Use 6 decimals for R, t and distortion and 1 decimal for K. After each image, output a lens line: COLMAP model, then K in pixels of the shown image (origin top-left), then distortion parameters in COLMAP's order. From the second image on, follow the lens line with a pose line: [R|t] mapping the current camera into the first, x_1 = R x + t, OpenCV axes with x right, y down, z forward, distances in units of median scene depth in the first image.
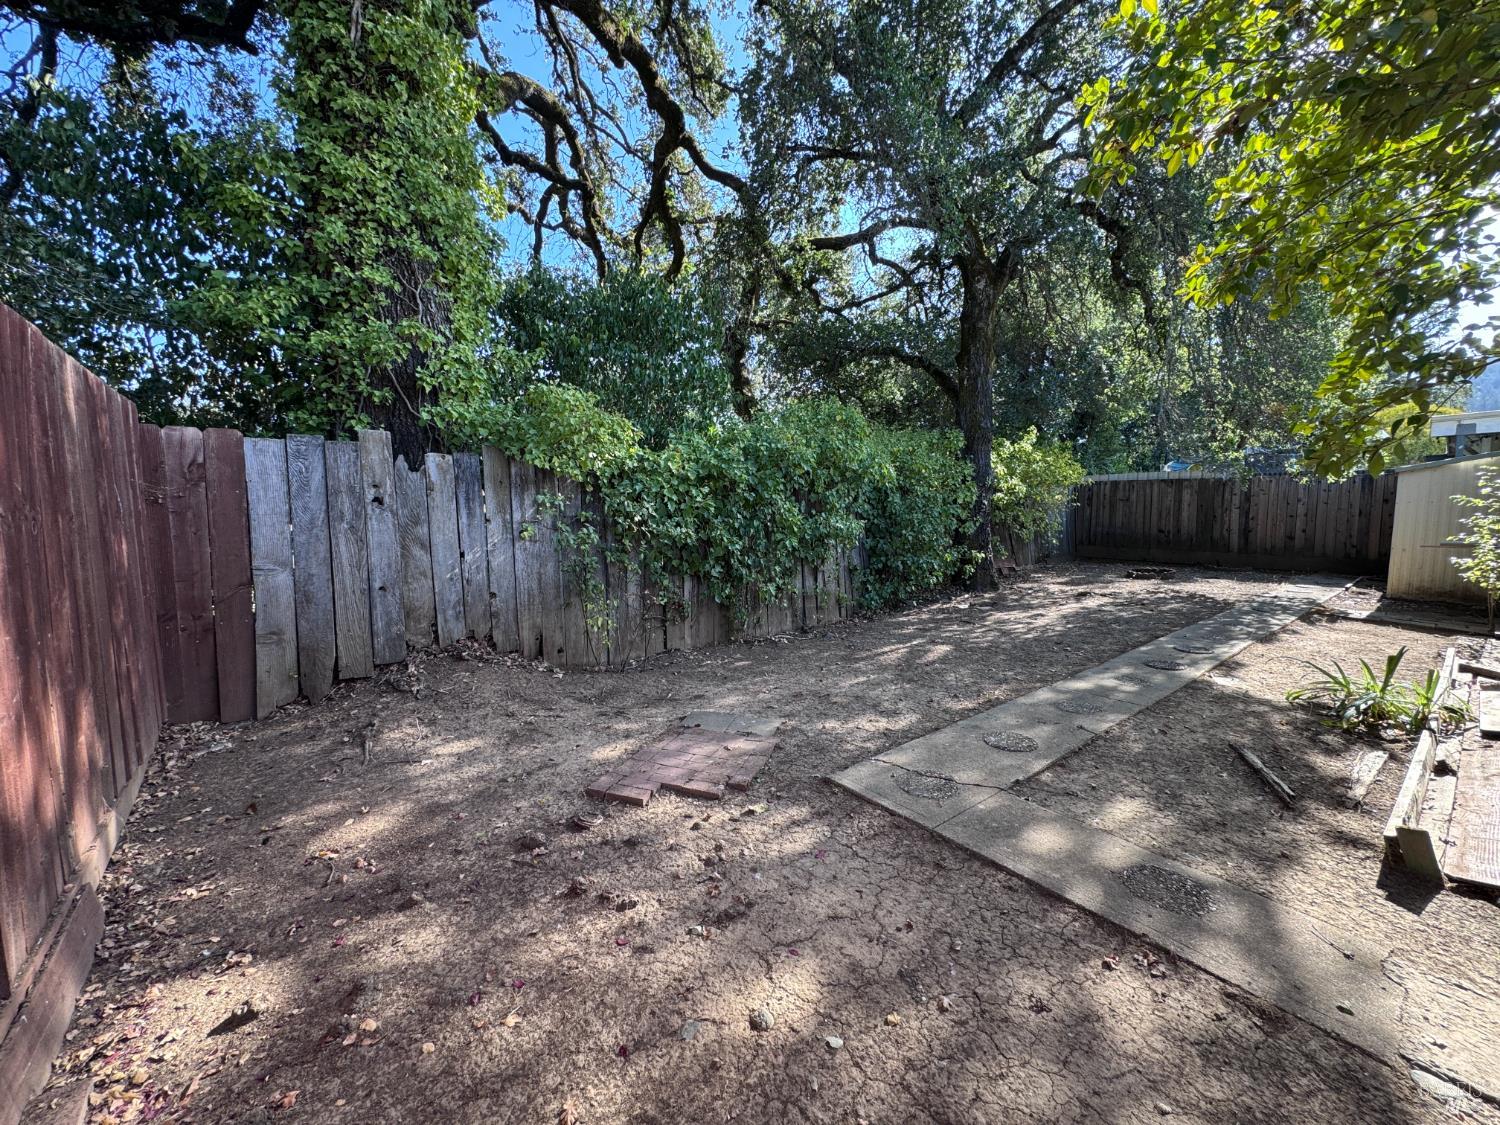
lens RADIAL K [[601.7, 0, 750.0], [0, 601.7, 562.5], [0, 0, 1]] dist [-0.003626, -0.000120]
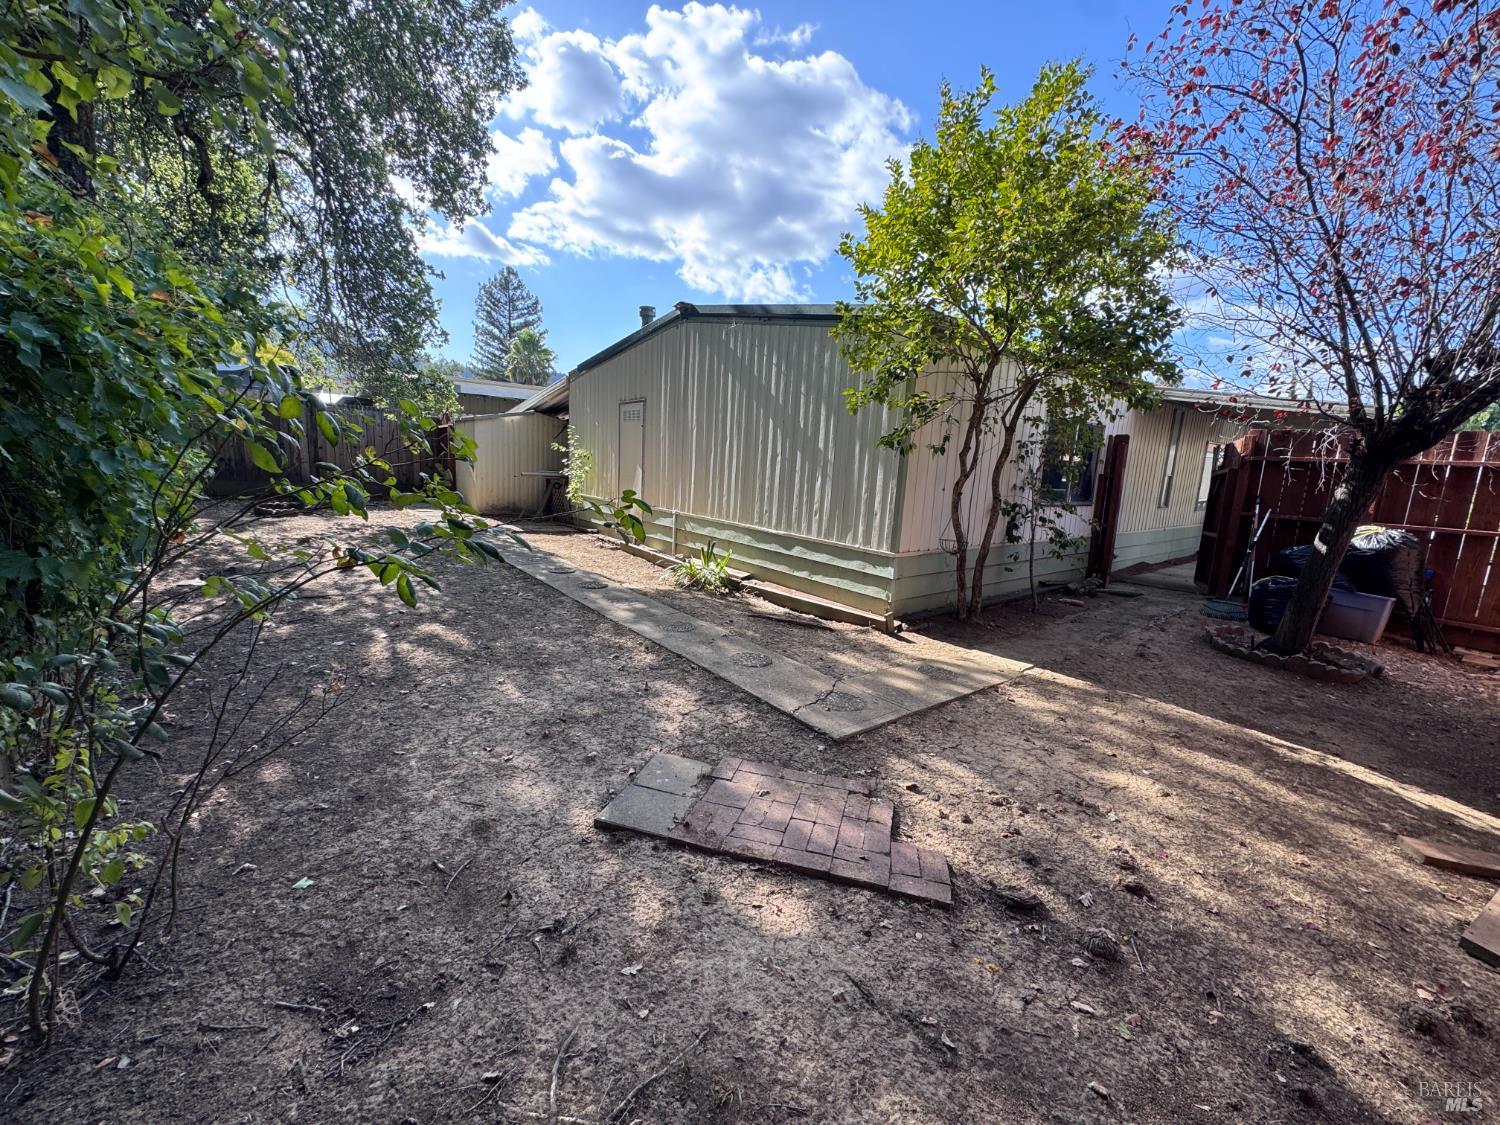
lens RADIAL K [[602.3, 0, 750.0], [0, 602.3, 562.5], [0, 0, 1]] dist [-0.017967, -0.000139]
pose [[-0.034249, -0.158670, 0.986737, -0.358905], [0.027696, 0.986787, 0.159639, -0.040484], [-0.999029, 0.032797, -0.029402, 0.524584]]
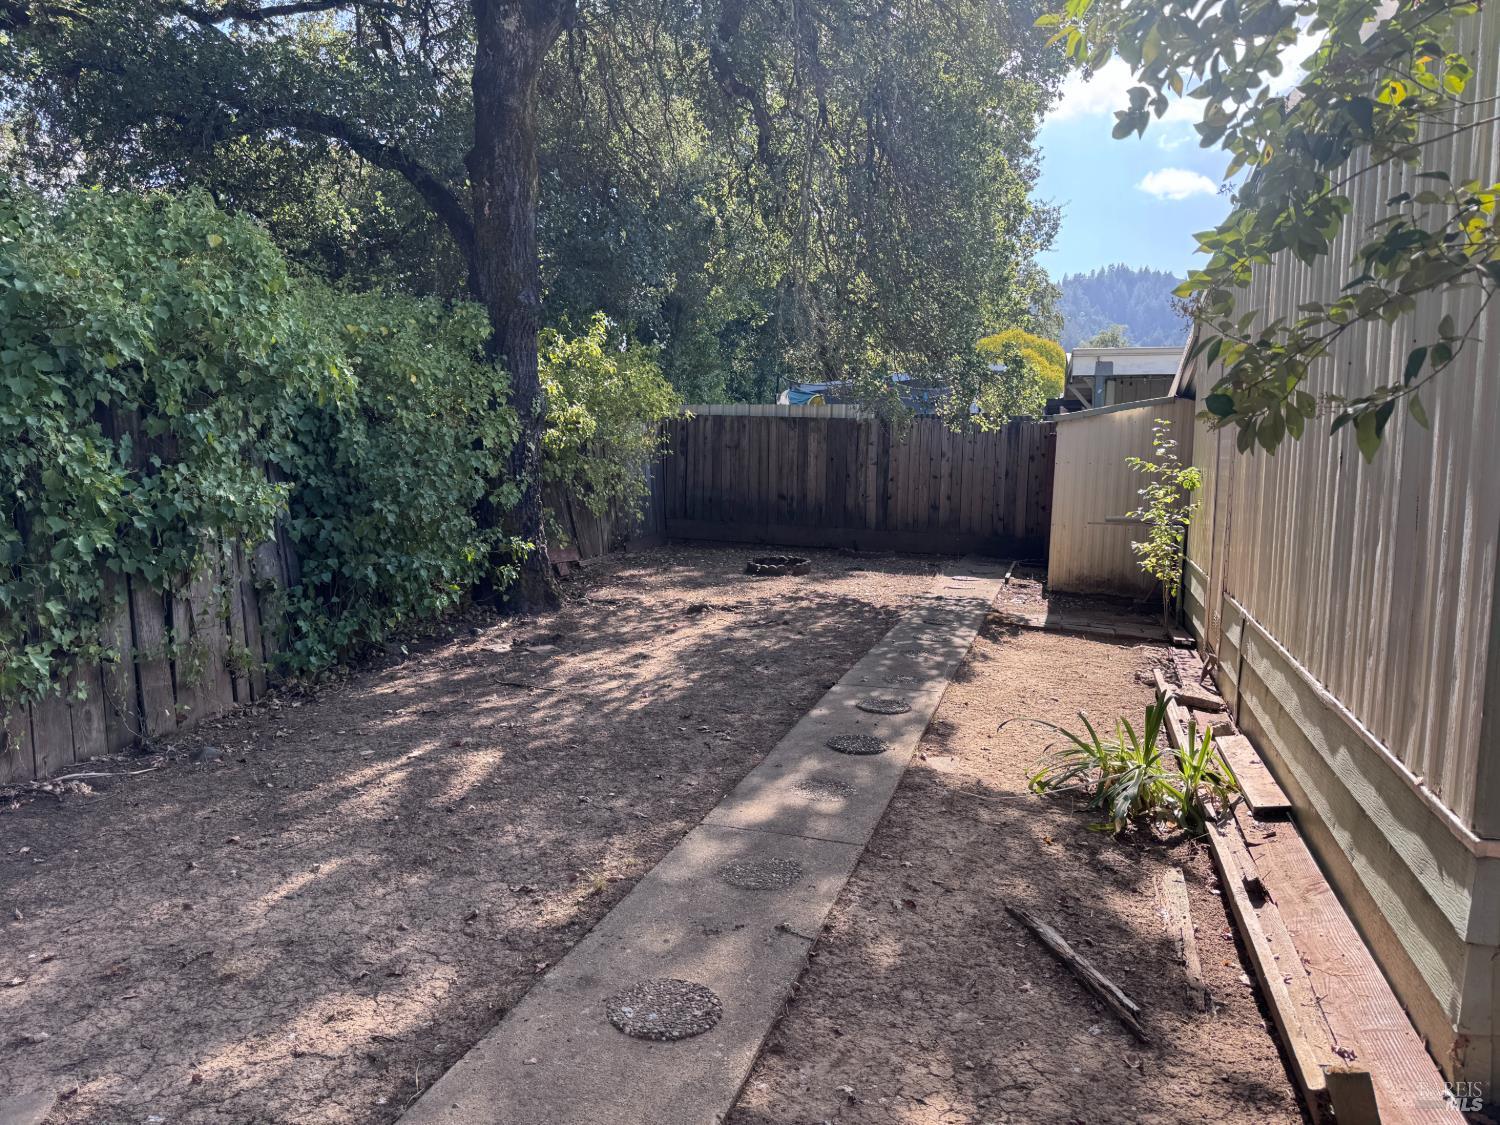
lens RADIAL K [[1036.7, 0, 750.0], [0, 1036.7, 562.5], [0, 0, 1]] dist [0.137572, -0.205105]
pose [[0.822938, -0.034744, 0.567069, 0.026427], [0.021377, 0.999315, 0.030204, -0.027804], [-0.567730, -0.012734, 0.823117, 0.165645]]
